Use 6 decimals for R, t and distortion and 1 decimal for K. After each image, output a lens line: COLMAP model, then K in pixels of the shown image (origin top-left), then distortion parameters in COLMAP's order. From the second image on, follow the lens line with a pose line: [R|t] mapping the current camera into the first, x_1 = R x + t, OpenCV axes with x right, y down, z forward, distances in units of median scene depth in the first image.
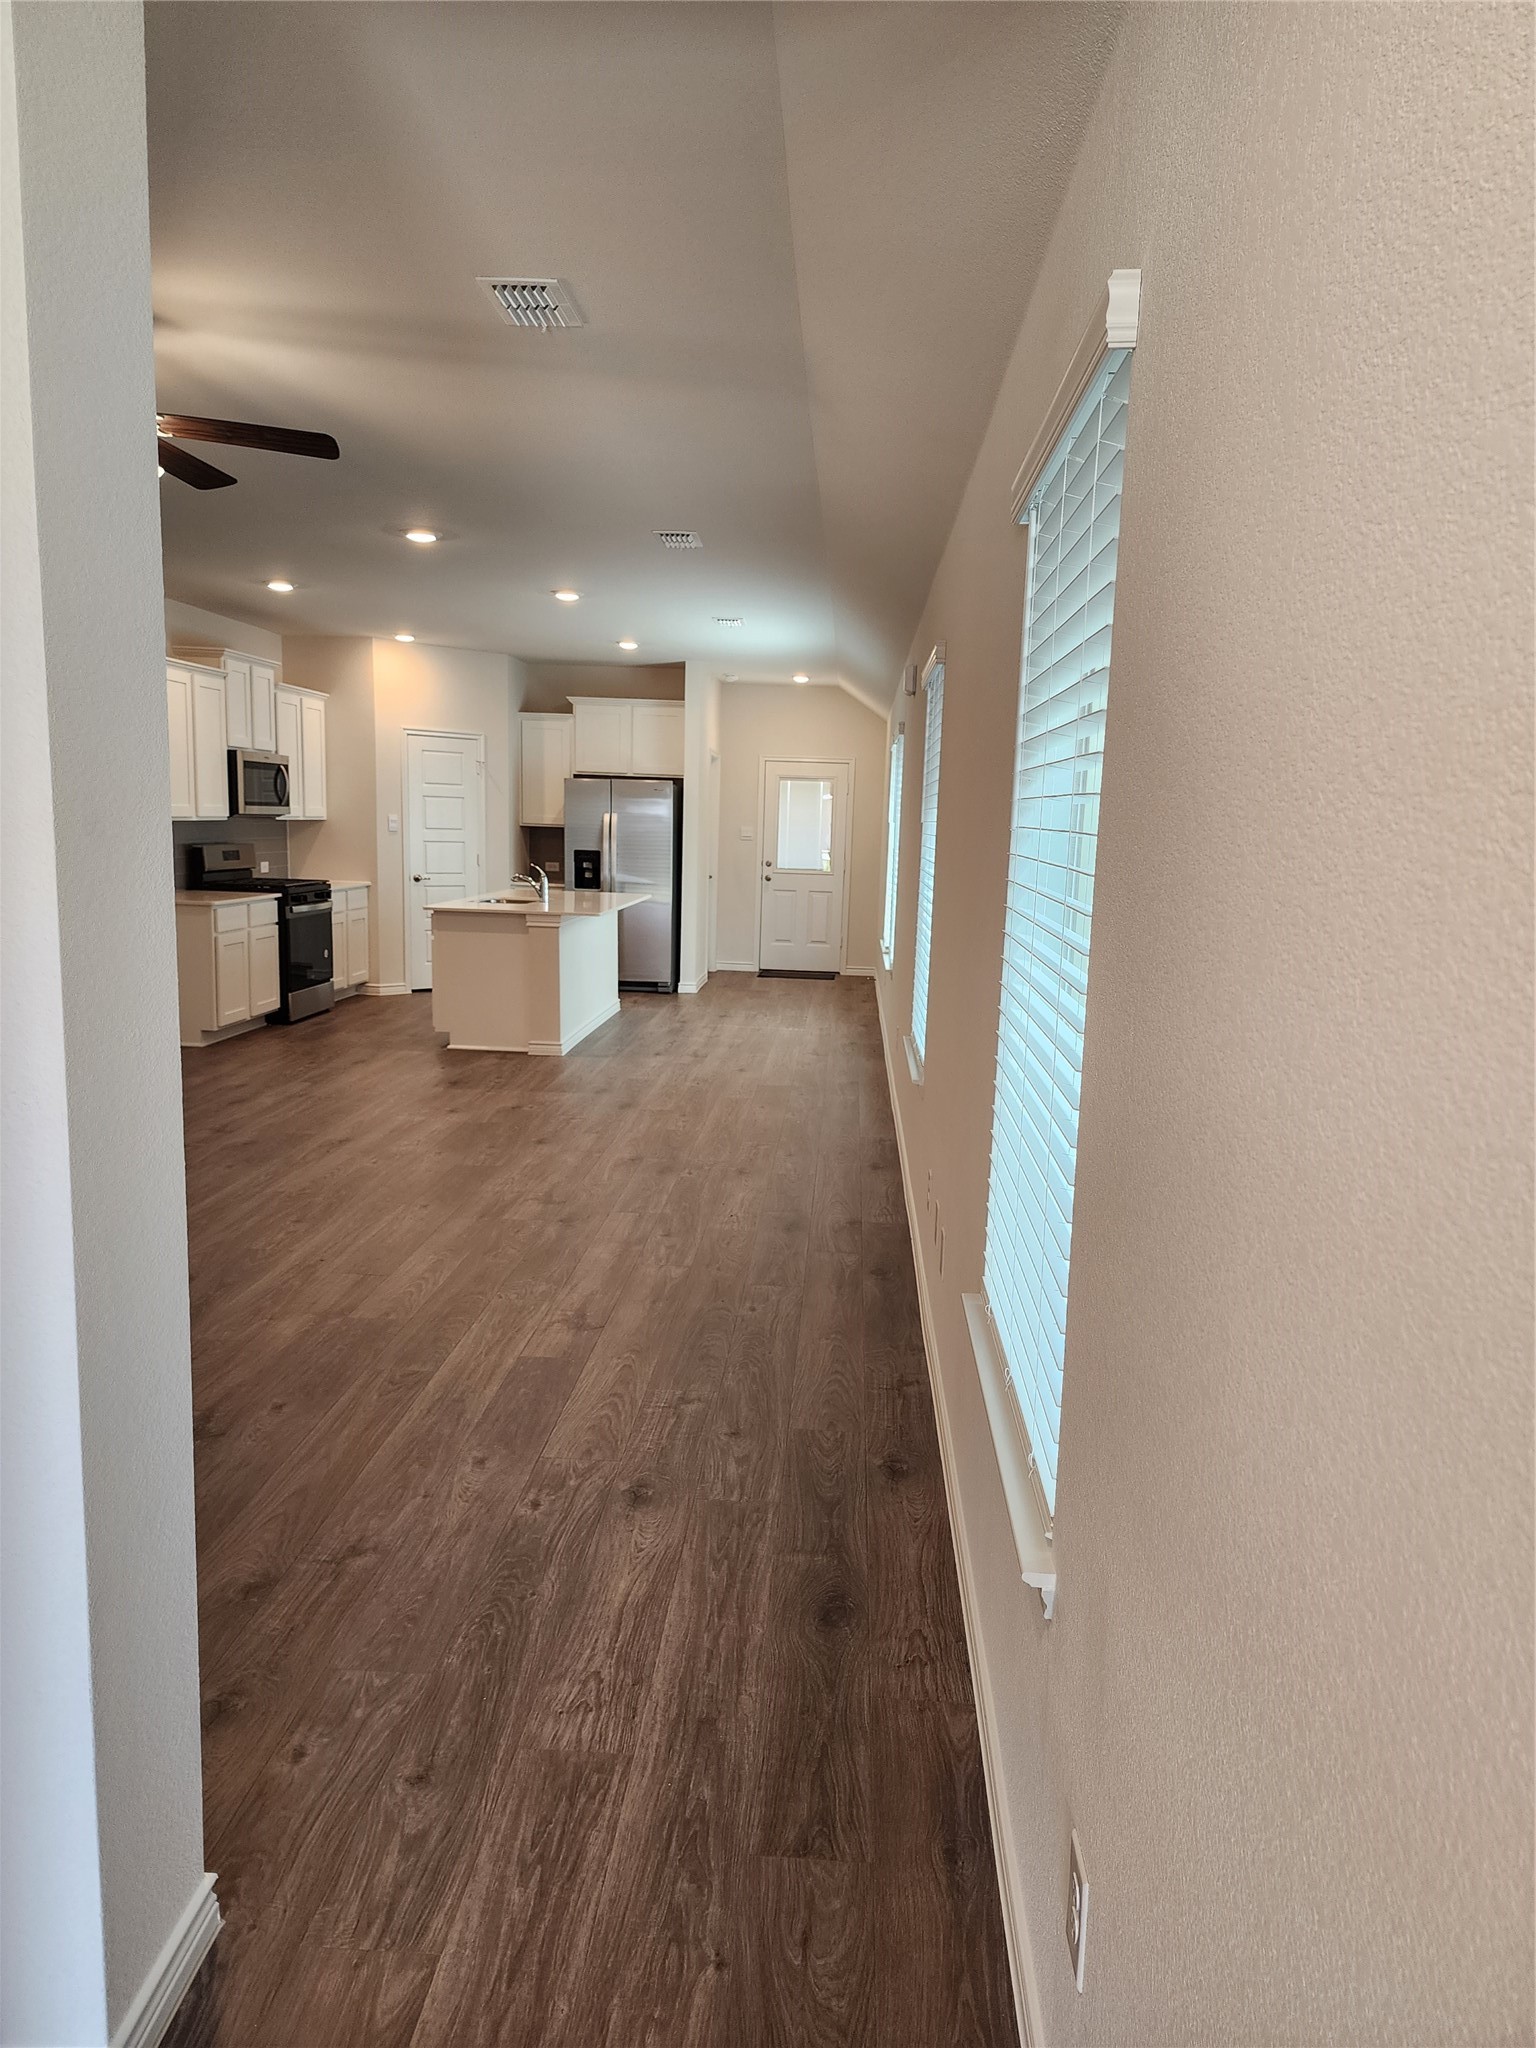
lens RADIAL K [[1347.6, 0, 782.0], [0, 1347.6, 1020.0], [0, 0, 1]] dist [0.154252, -0.266479]
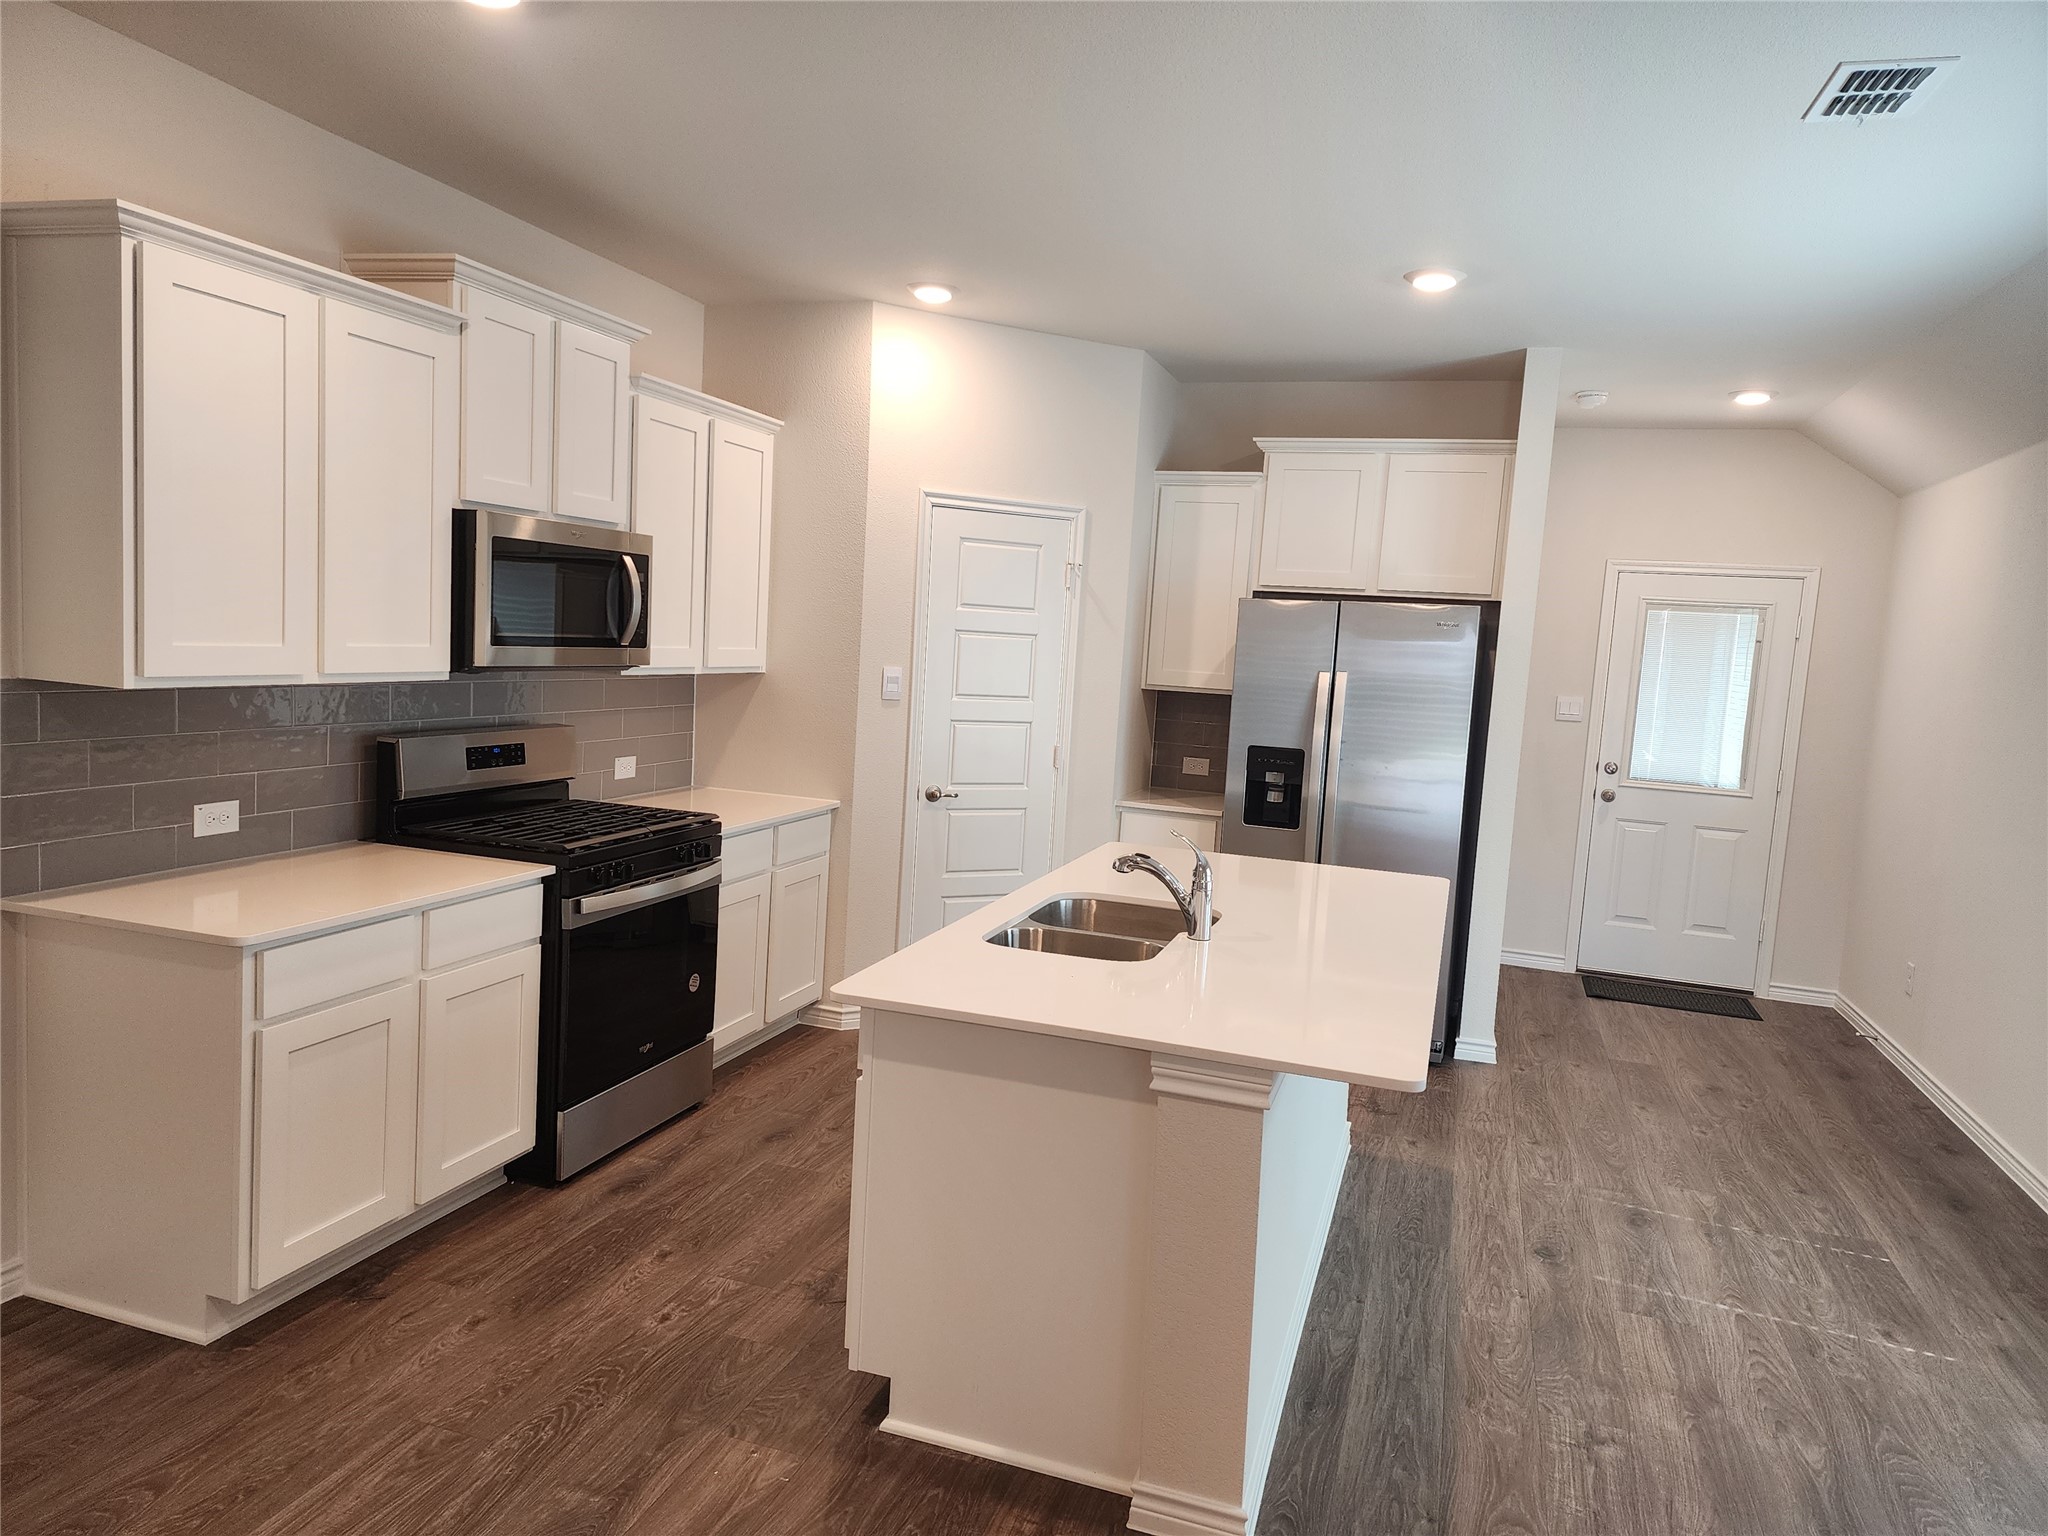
lens RADIAL K [[1347.6, 0, 1024.0], [0, 1347.6, 768.0], [0, 0, 1]] dist [0.154252, -0.266479]
pose [[0.963046, 0.053402, -0.263988, -0.134938], [-0.069107, 0.996327, -0.050559, -0.114499], [0.260319, 0.066934, 0.963200, 0.675729]]
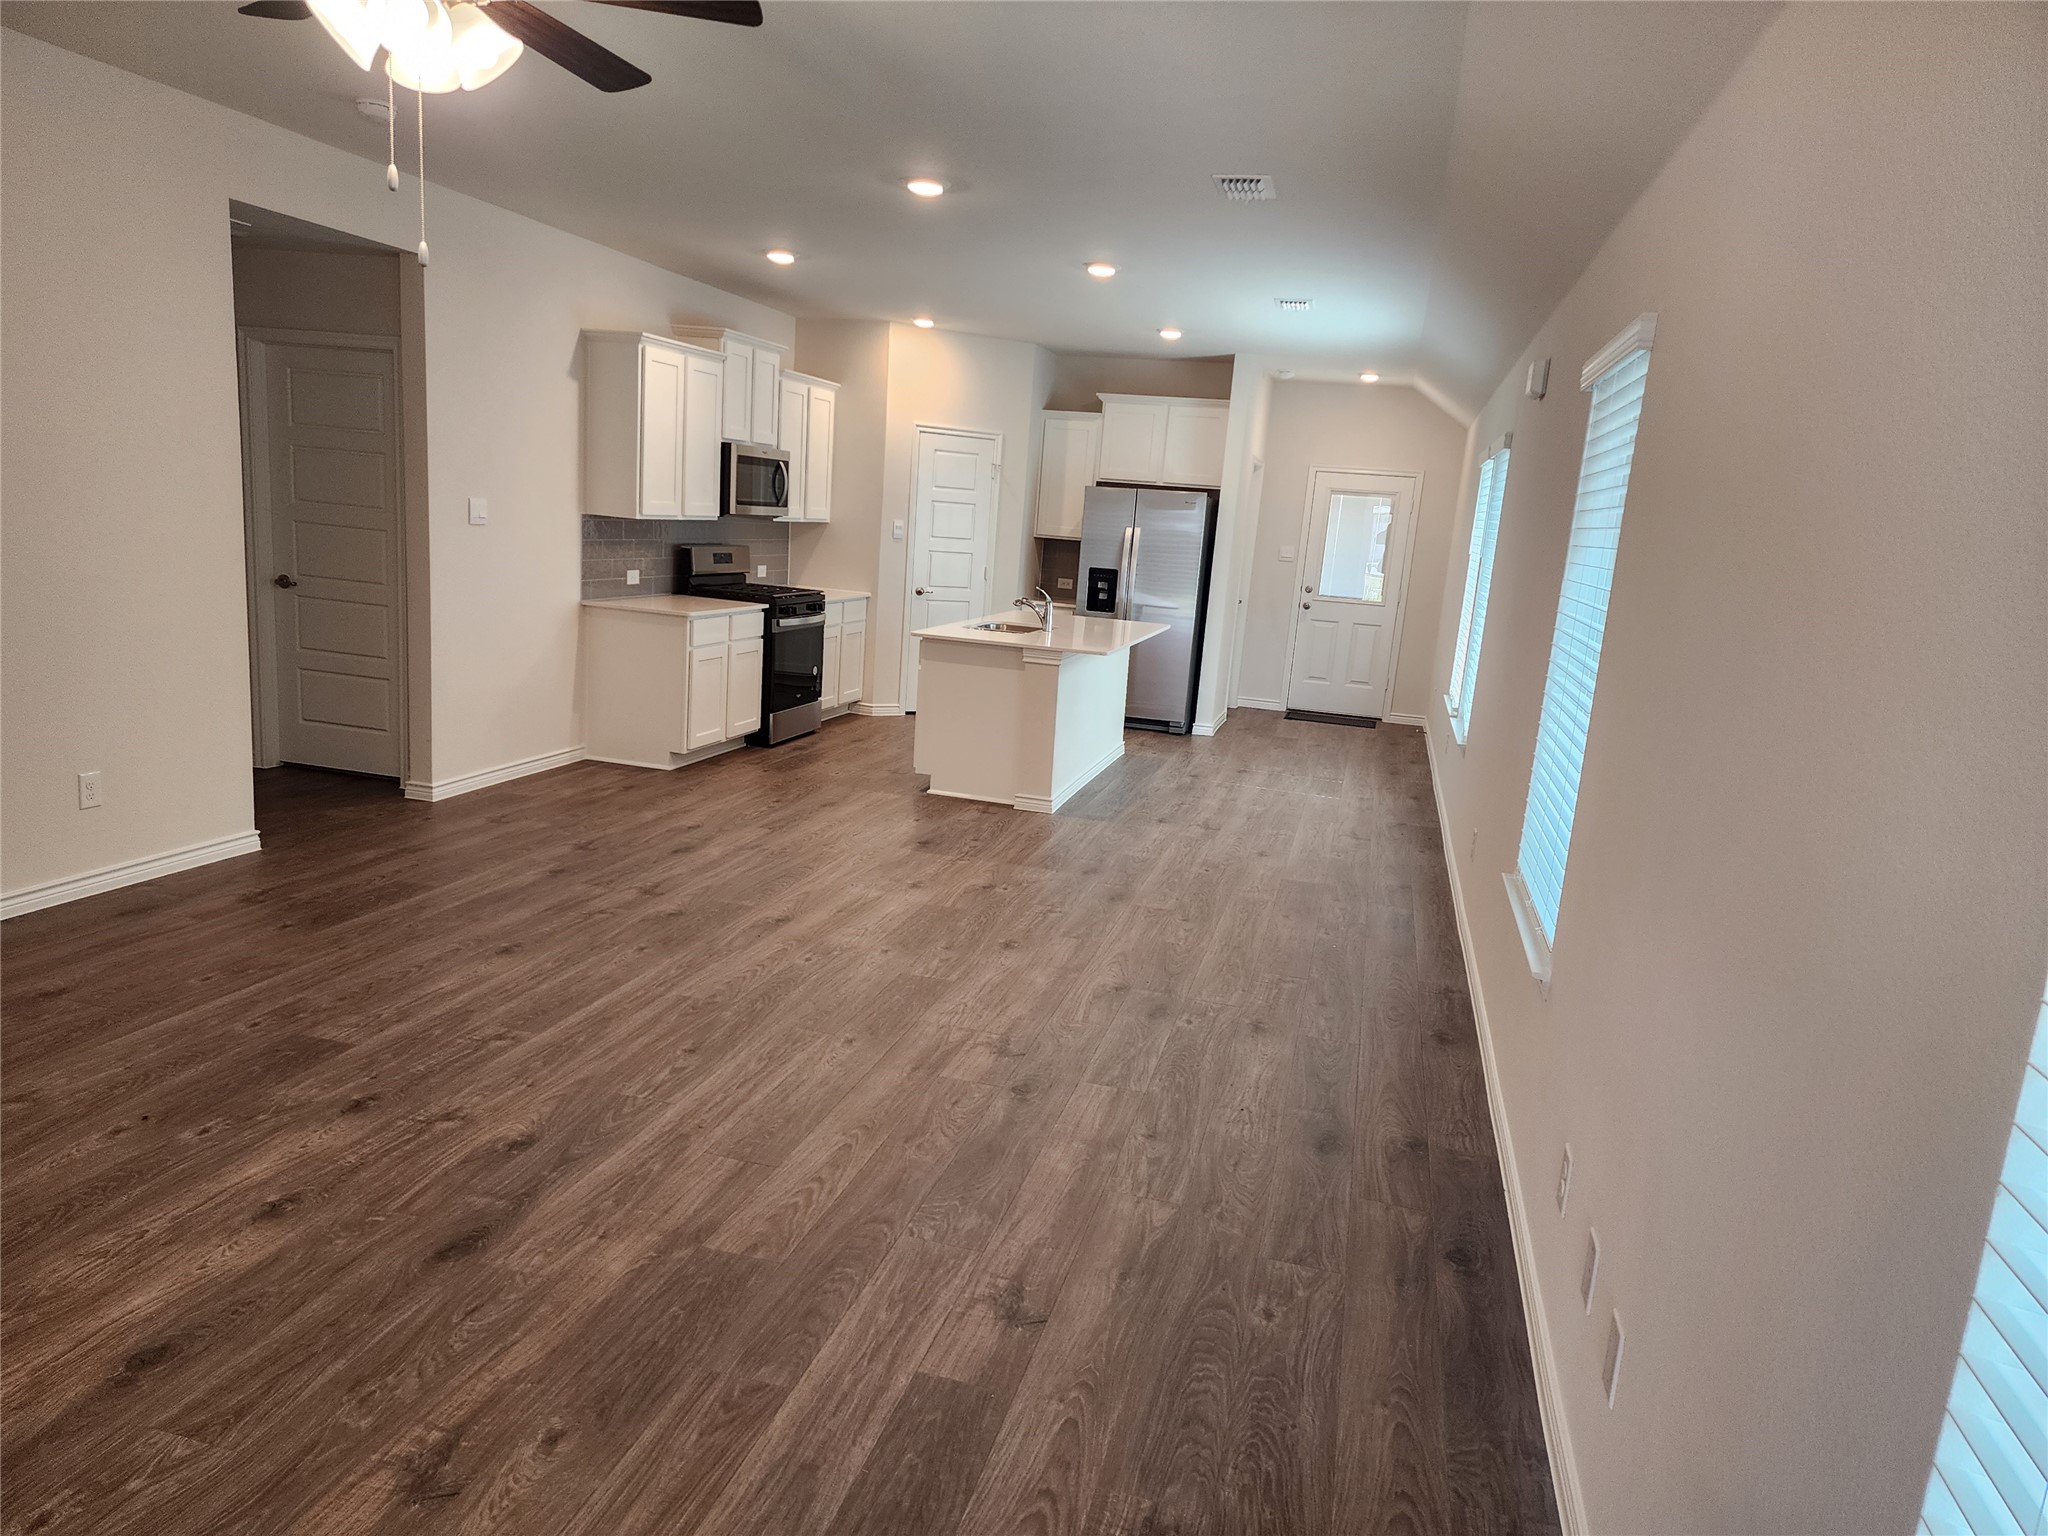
lens RADIAL K [[1343.6, 0, 1031.8], [0, 1343.6, 774.3], [0, 0, 1]] dist [0.158918, -0.202594]
pose [[0.978357, 0.082536, -0.189750, -0.013793], [-0.075227, 0.996132, 0.045418, -0.035200], [0.192764, -0.030160, 0.980781, 0.151099]]
